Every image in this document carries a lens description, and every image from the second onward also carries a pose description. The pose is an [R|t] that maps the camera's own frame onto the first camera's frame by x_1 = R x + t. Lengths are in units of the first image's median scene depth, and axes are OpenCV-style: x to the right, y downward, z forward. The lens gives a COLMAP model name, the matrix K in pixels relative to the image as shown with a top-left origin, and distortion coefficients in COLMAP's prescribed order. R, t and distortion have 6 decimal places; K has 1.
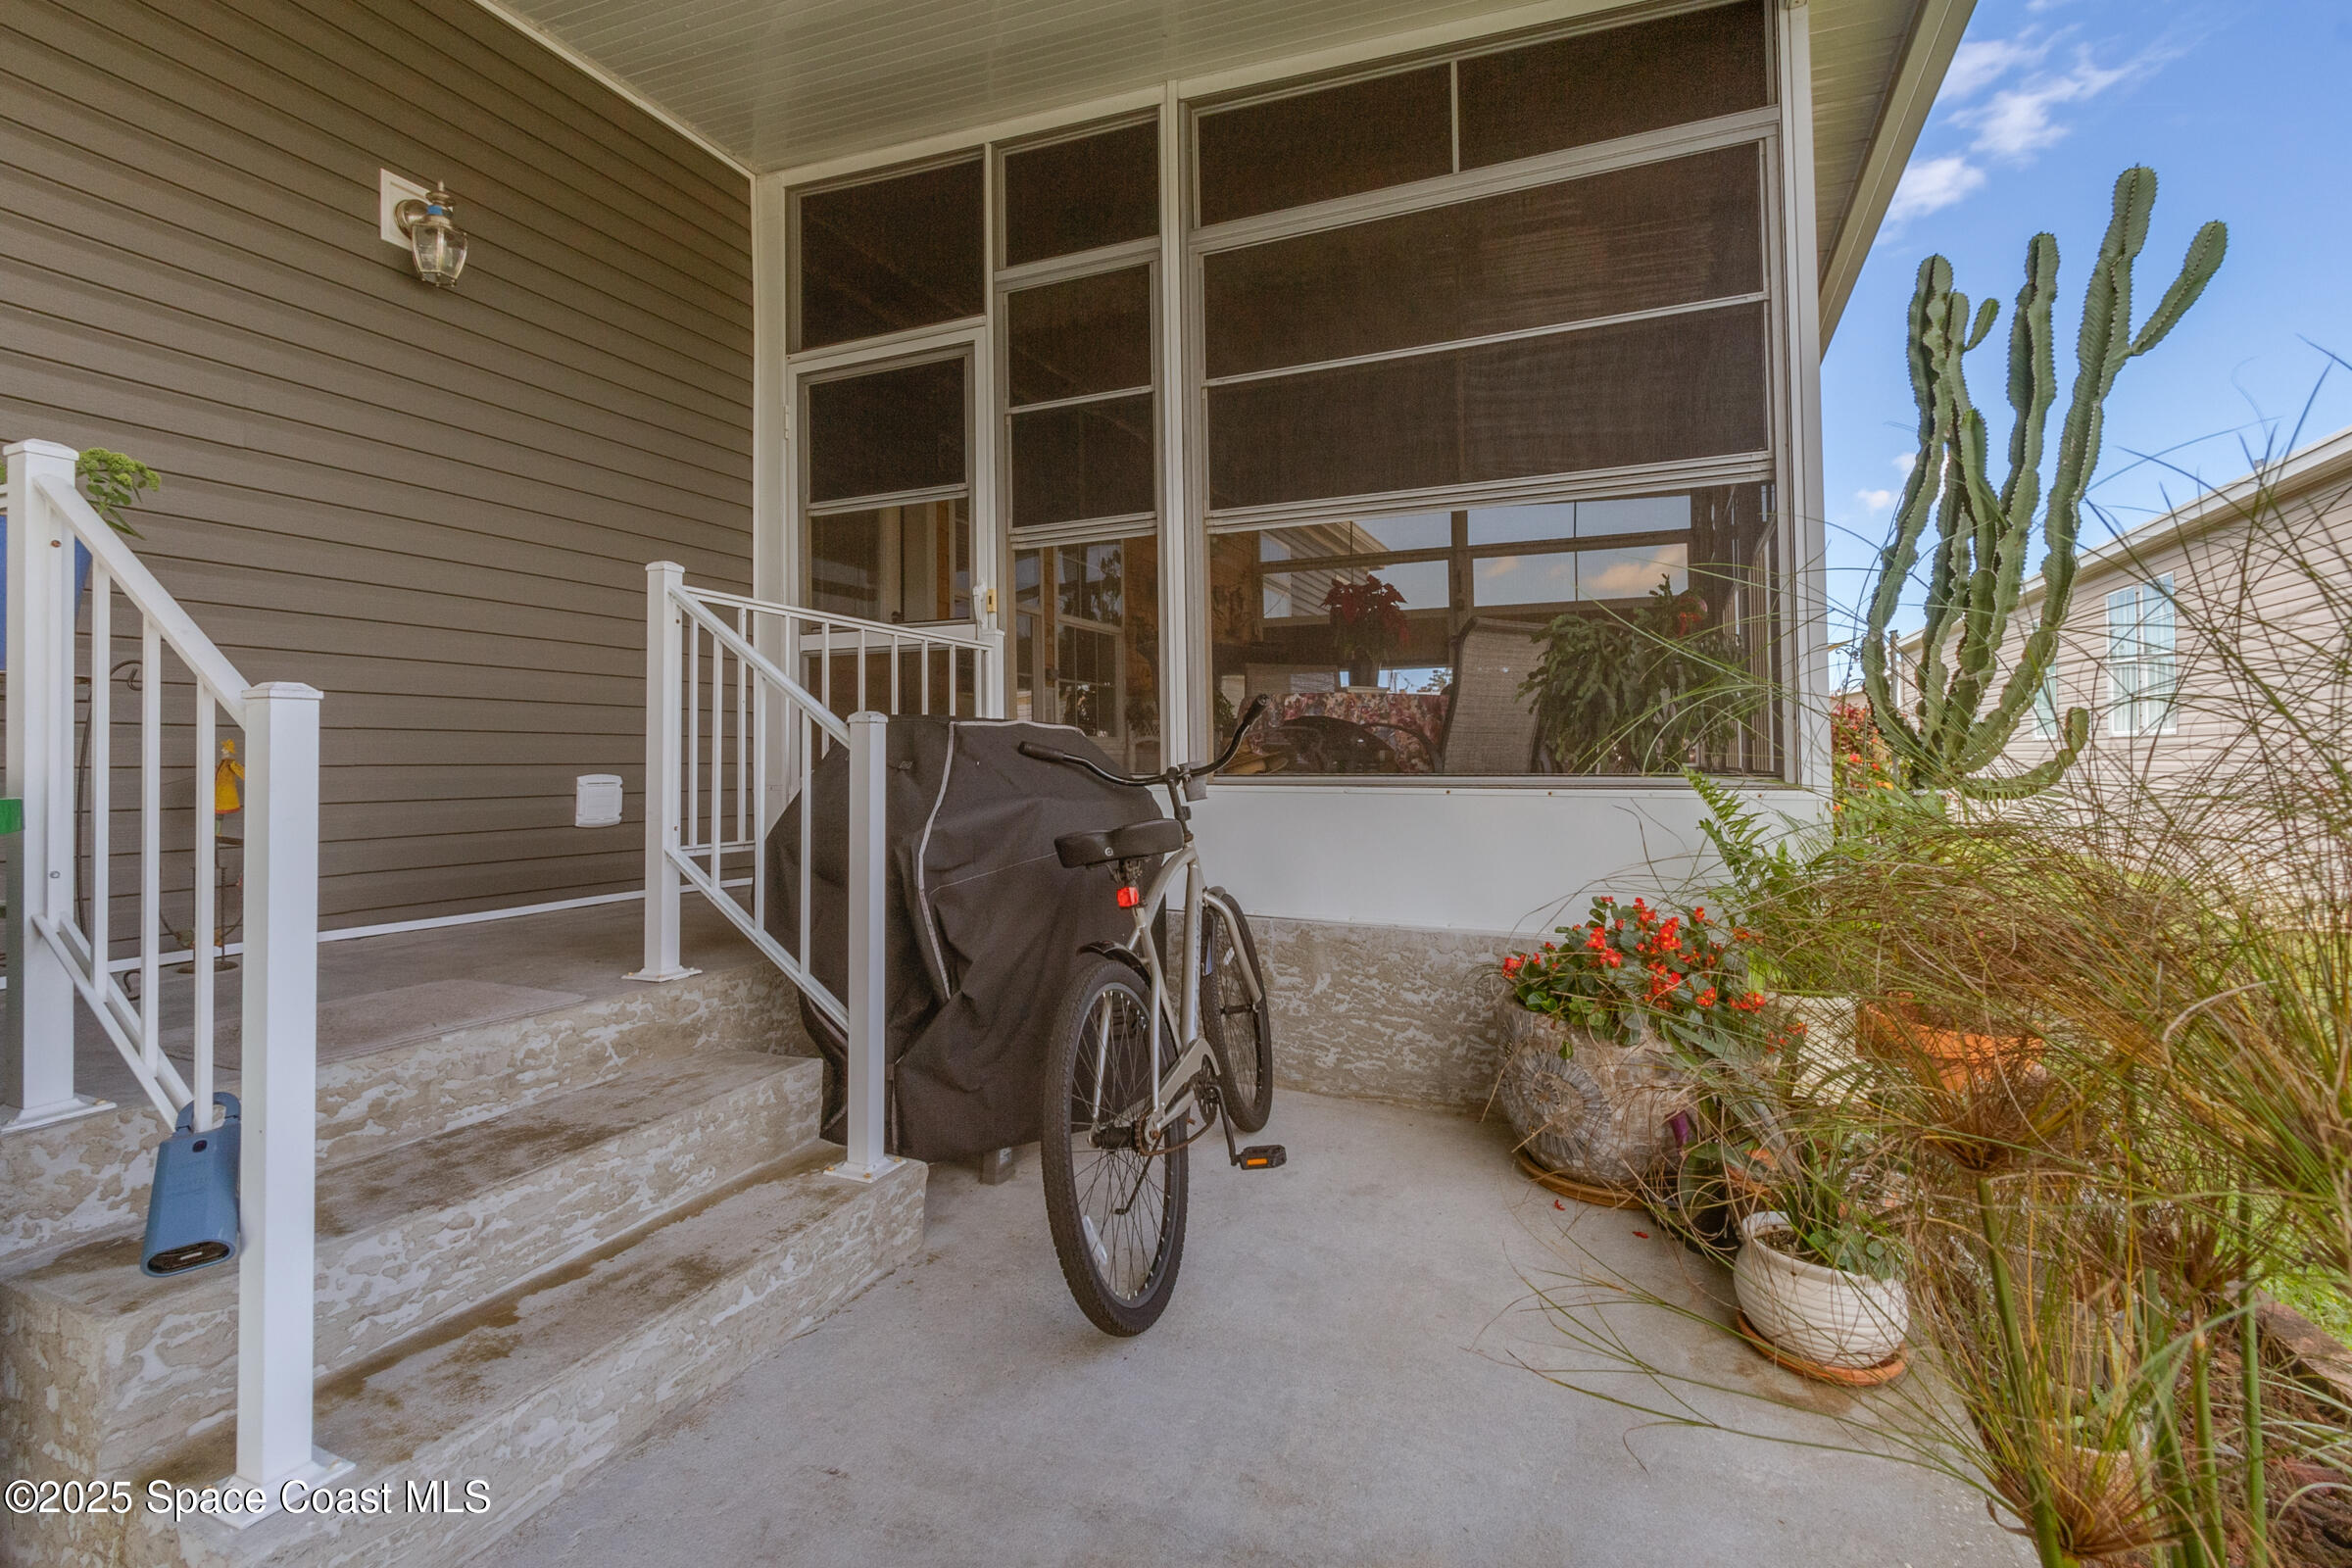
lens RADIAL K [[1082.4, 0, 1192.6], [0, 1082.4, 736.5], [0, 0, 1]] dist [0.003503, -0.000510]
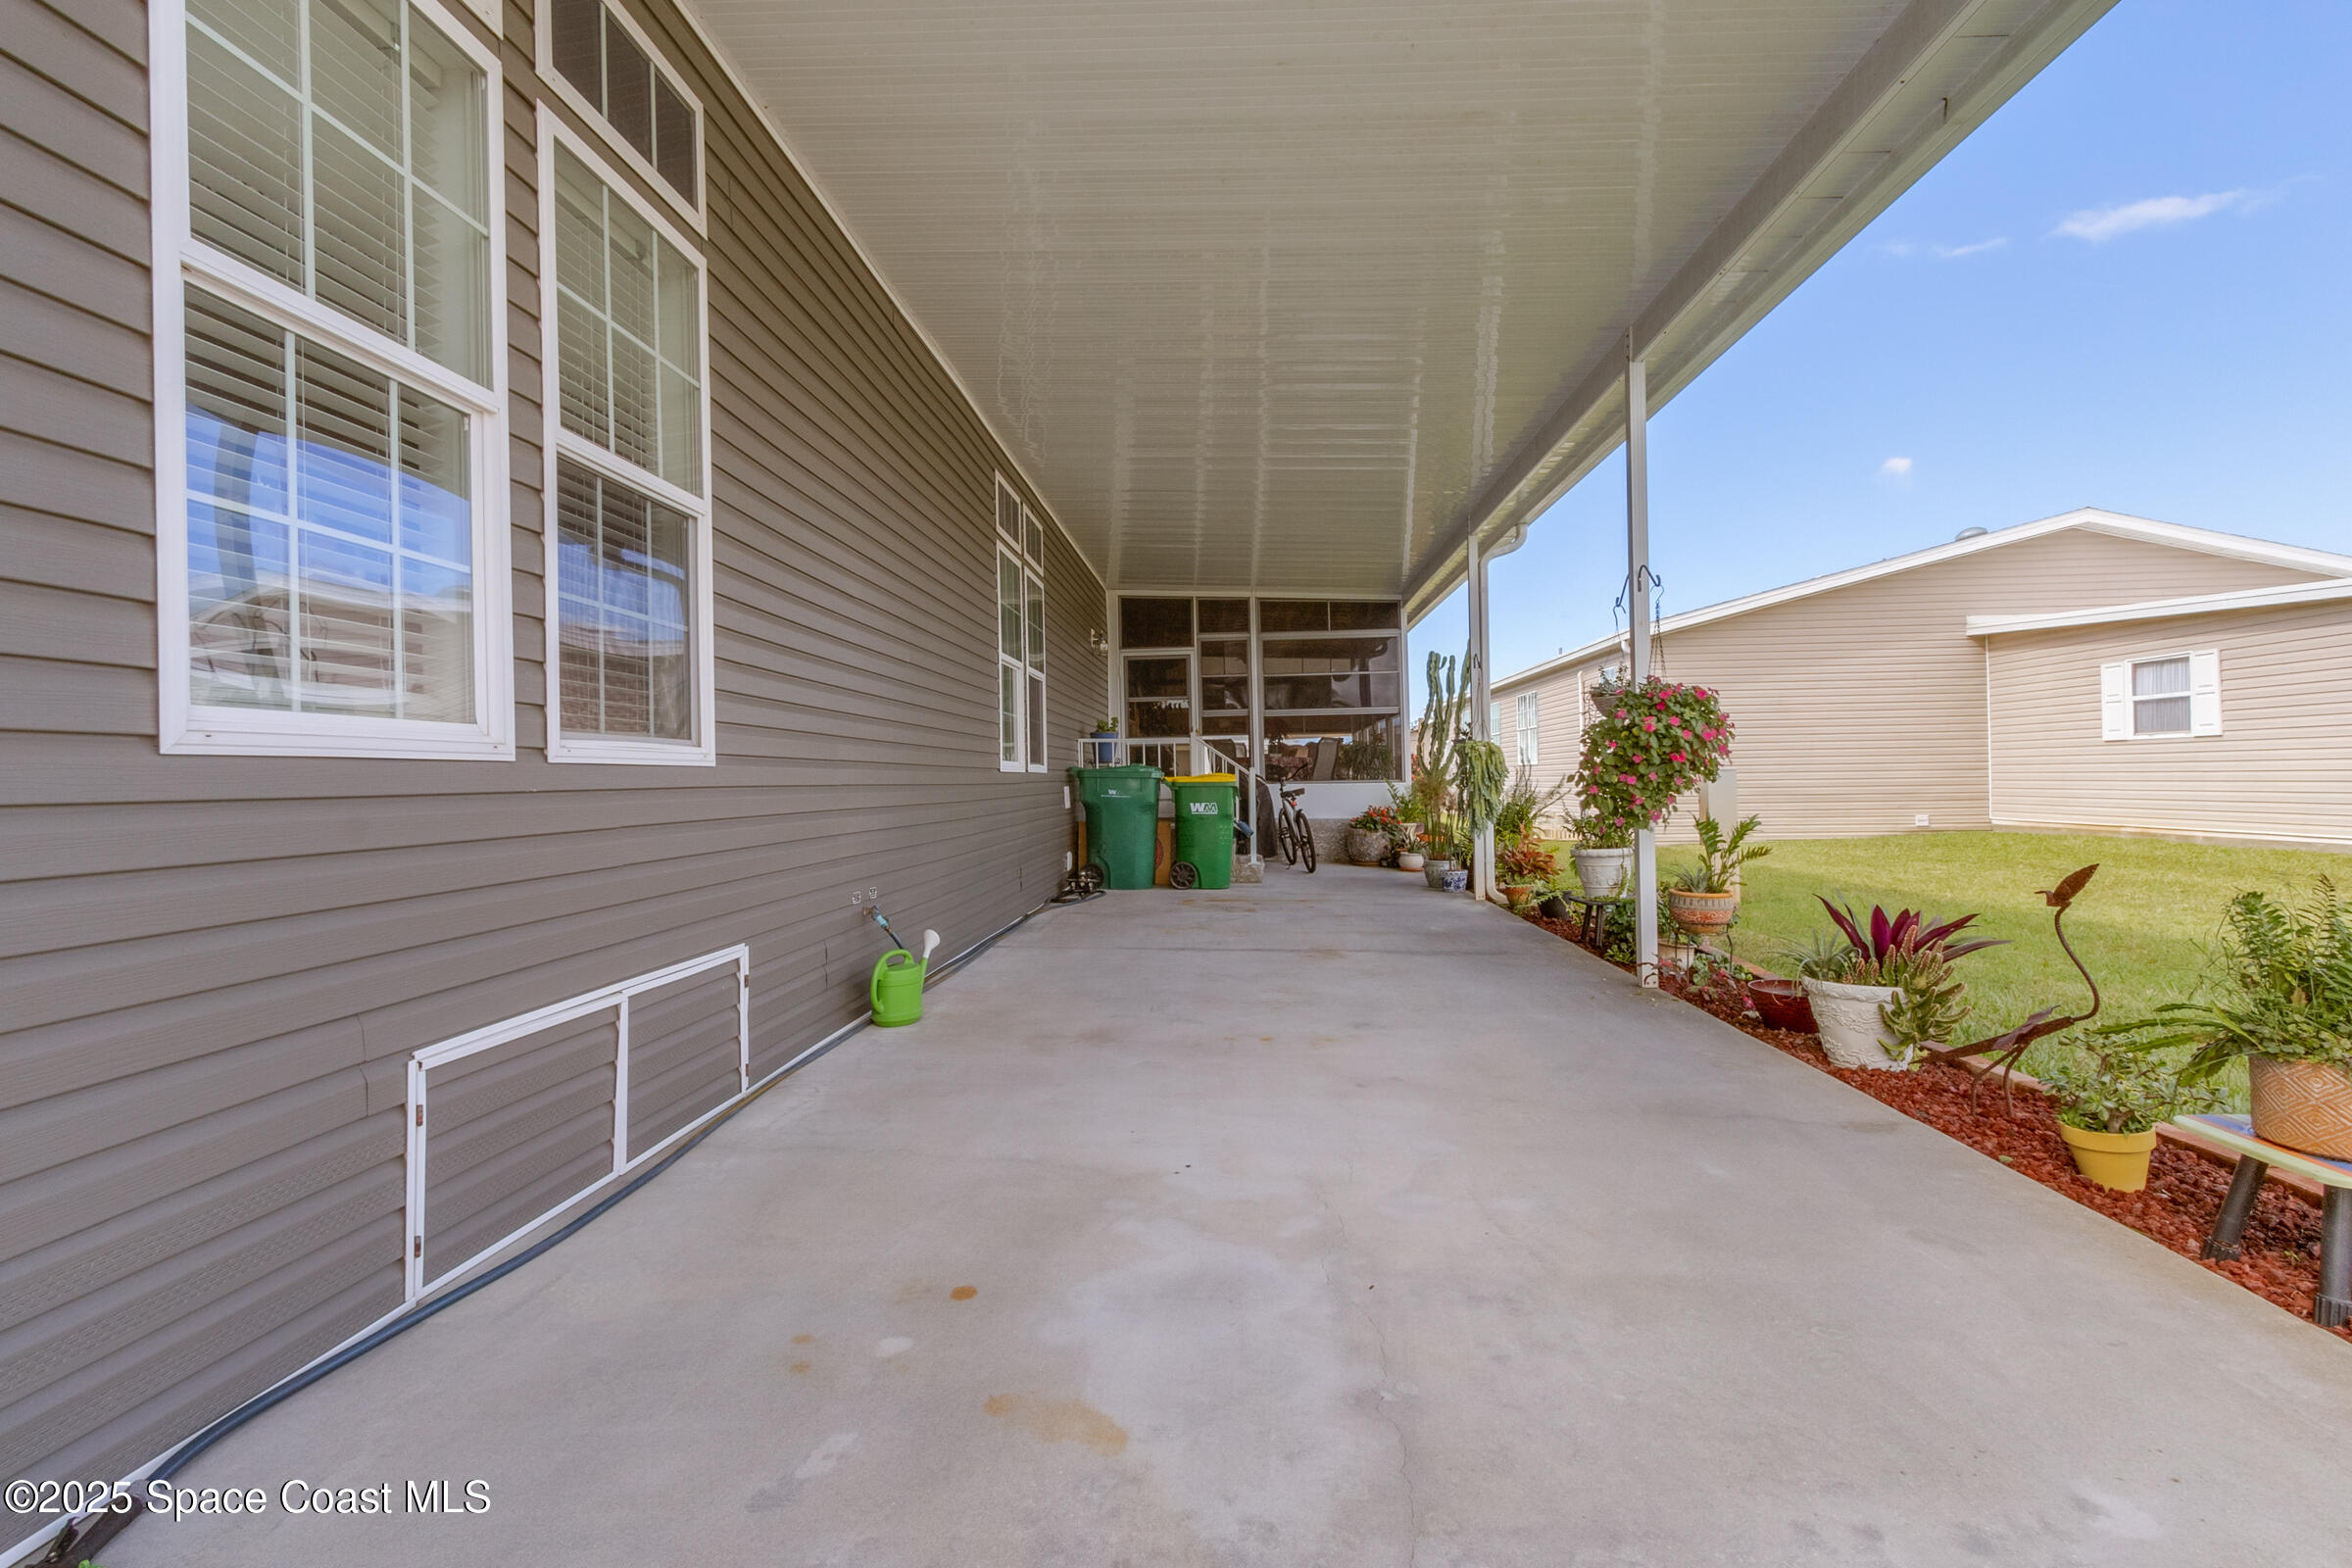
lens RADIAL K [[1082.4, 0, 1172.5], [0, 1082.4, 780.0], [0, 0, 1]] dist [0.003503, -0.000510]
pose [[0.942154, -0.008163, 0.335081, -1.514525], [0.002695, 0.999856, 0.016780, -0.030133], [-0.335170, -0.014906, 0.942040, -2.375026]]
